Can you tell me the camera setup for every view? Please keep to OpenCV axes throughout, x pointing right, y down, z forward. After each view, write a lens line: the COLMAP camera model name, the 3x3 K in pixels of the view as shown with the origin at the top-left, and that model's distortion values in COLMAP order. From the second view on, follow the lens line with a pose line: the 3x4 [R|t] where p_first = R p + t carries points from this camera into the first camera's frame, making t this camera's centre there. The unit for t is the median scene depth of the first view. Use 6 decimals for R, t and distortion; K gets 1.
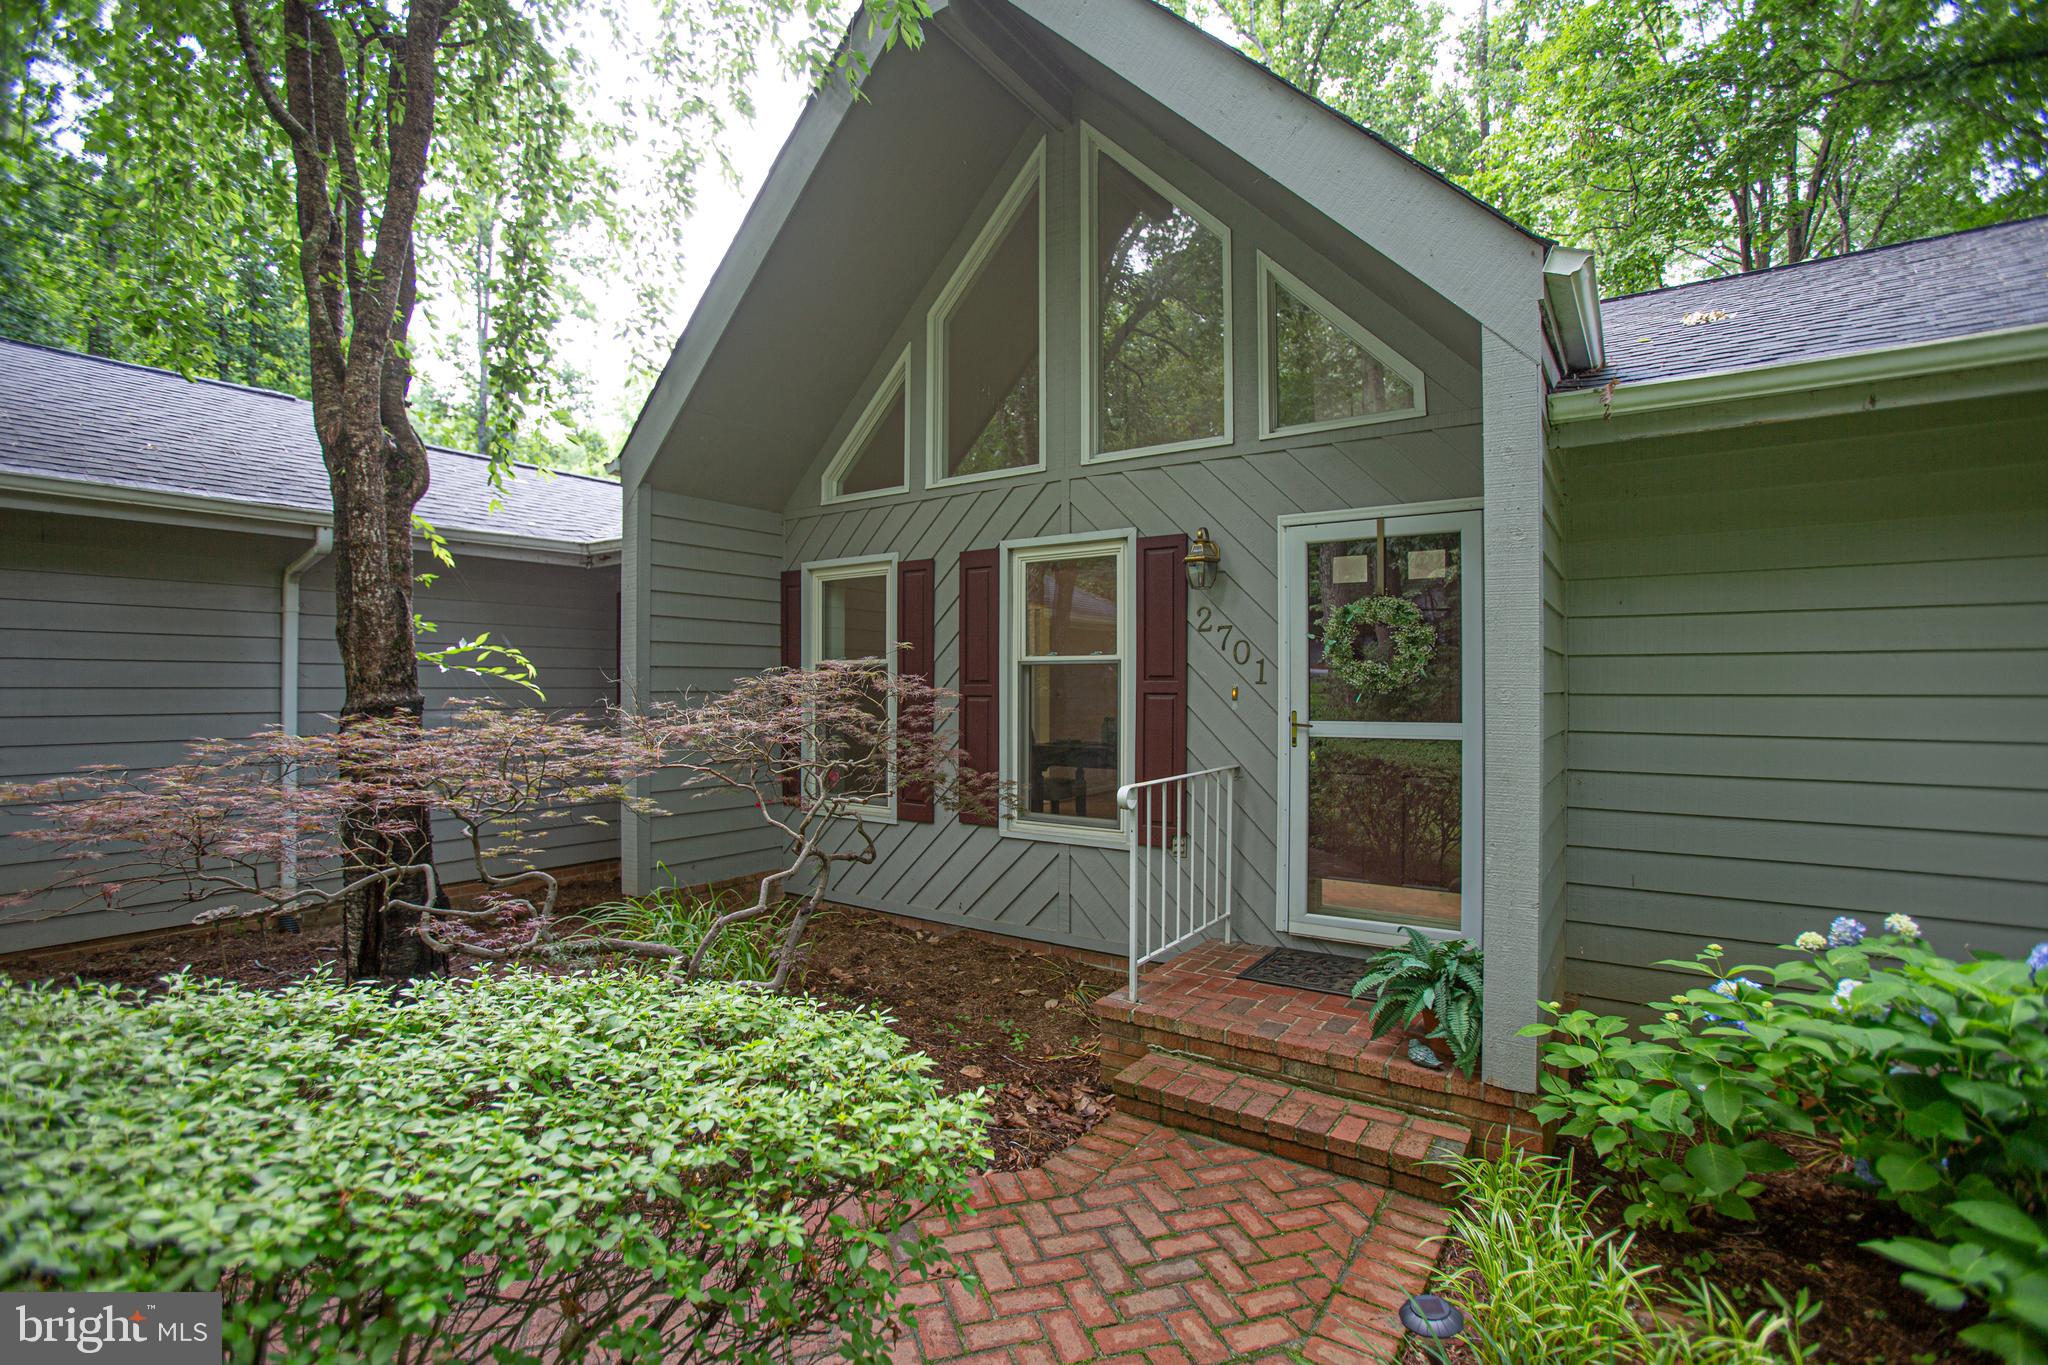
lens RADIAL K [[947.4, 0, 1021.4], [0, 947.4, 682.8], [0, 0, 1]] dist [-0.040275, 0.002567]
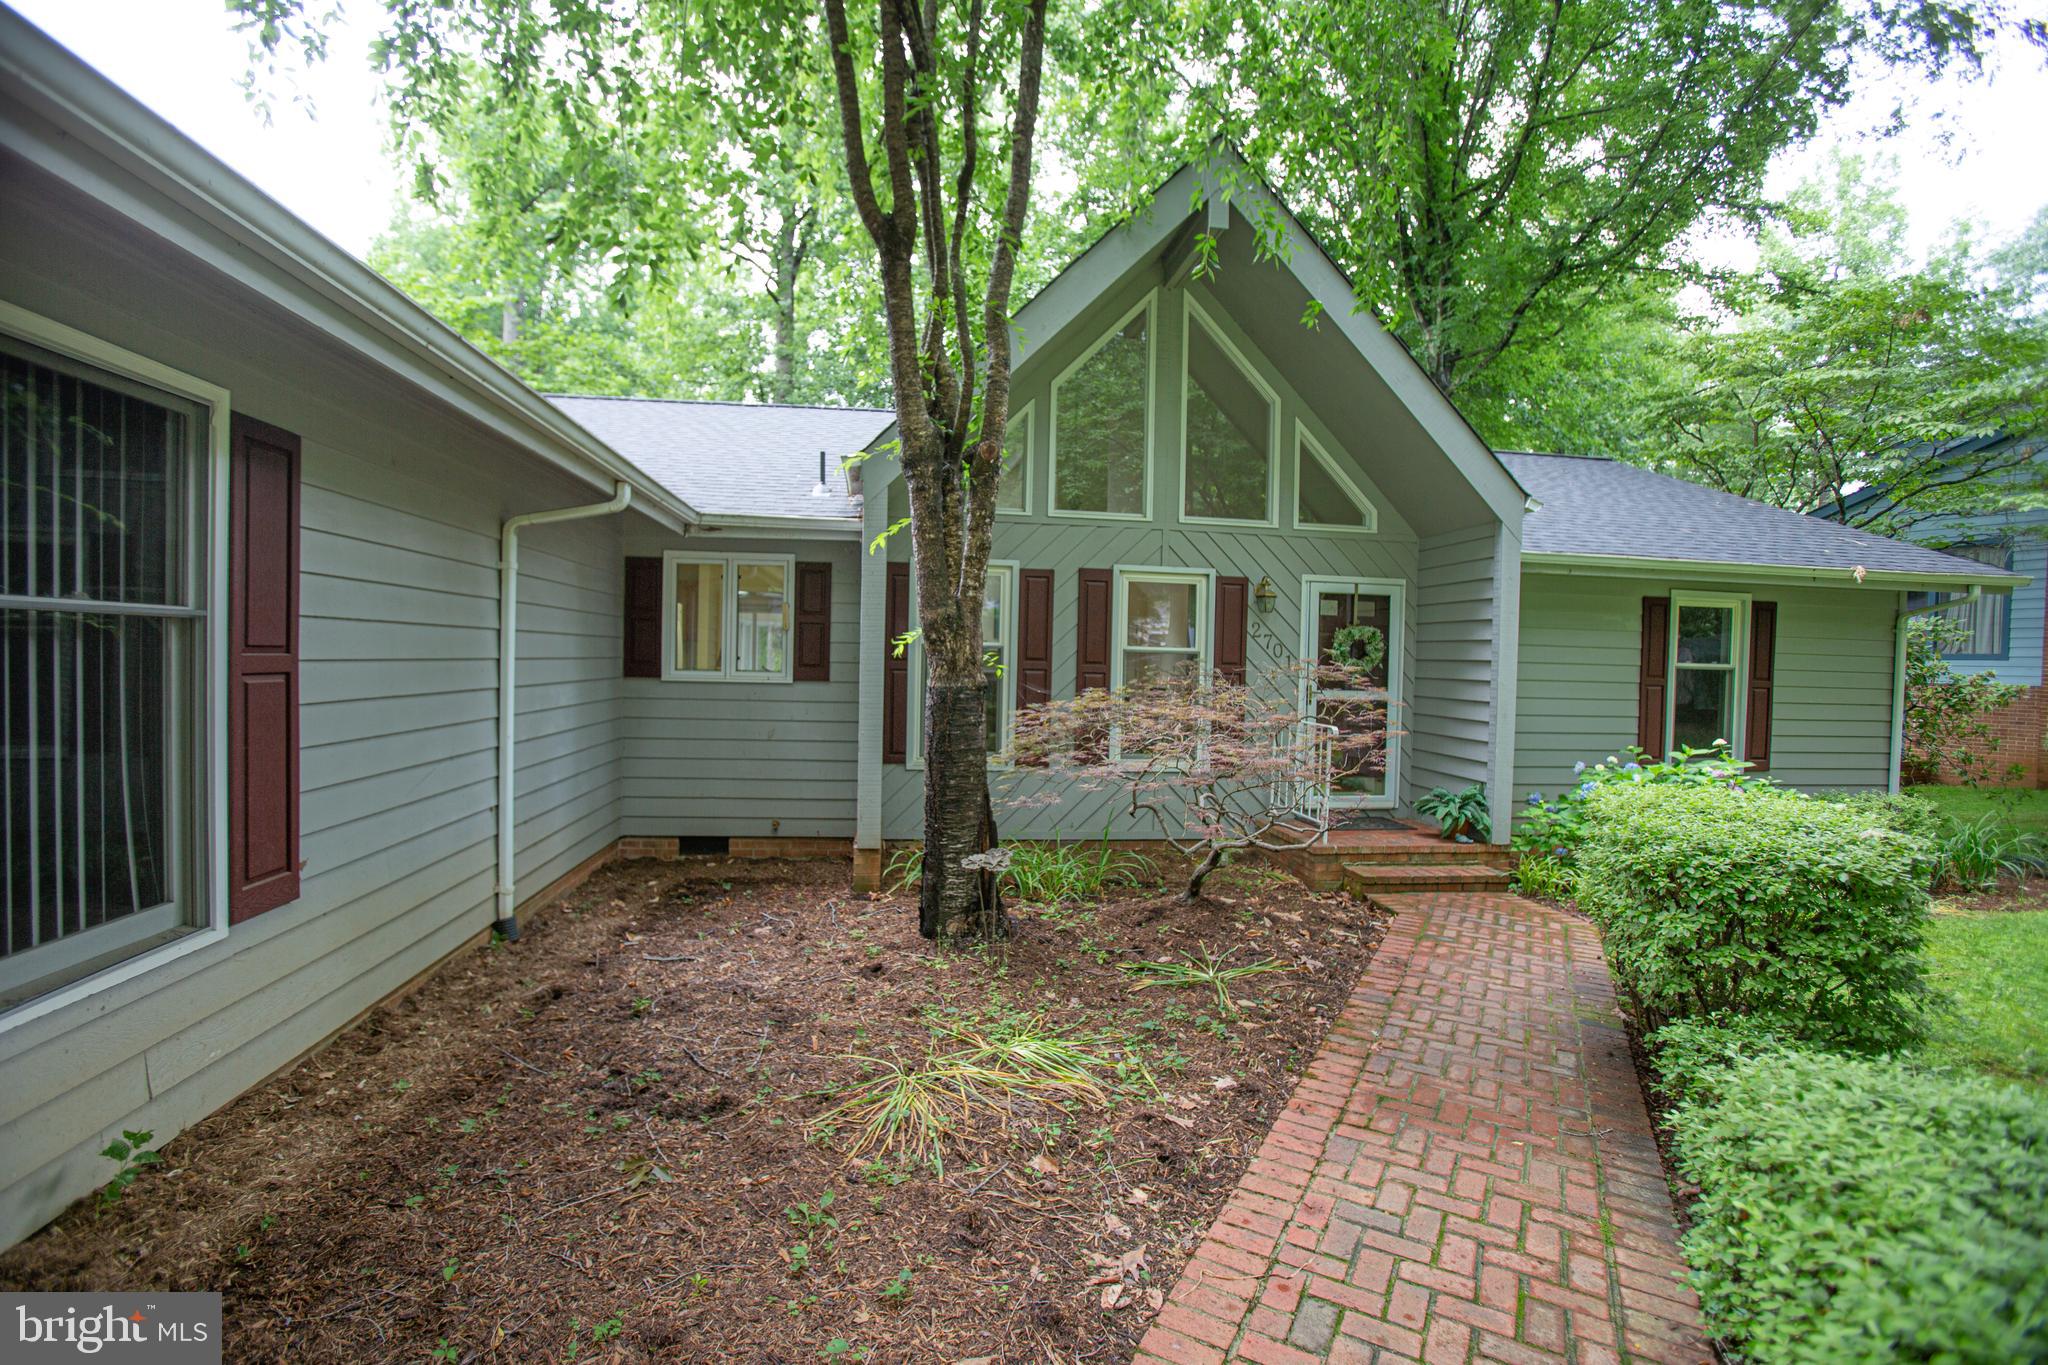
lens RADIAL K [[947.4, 0, 1031.6], [0, 947.4, 688.1], [0, 0, 1]] dist [-0.040275, 0.002567]
pose [[0.730744, -0.000233, 0.682652, -1.184837], [-0.027151, 0.999199, 0.029405, -0.003166], [-0.682111, -0.040022, 0.730152, 0.046327]]
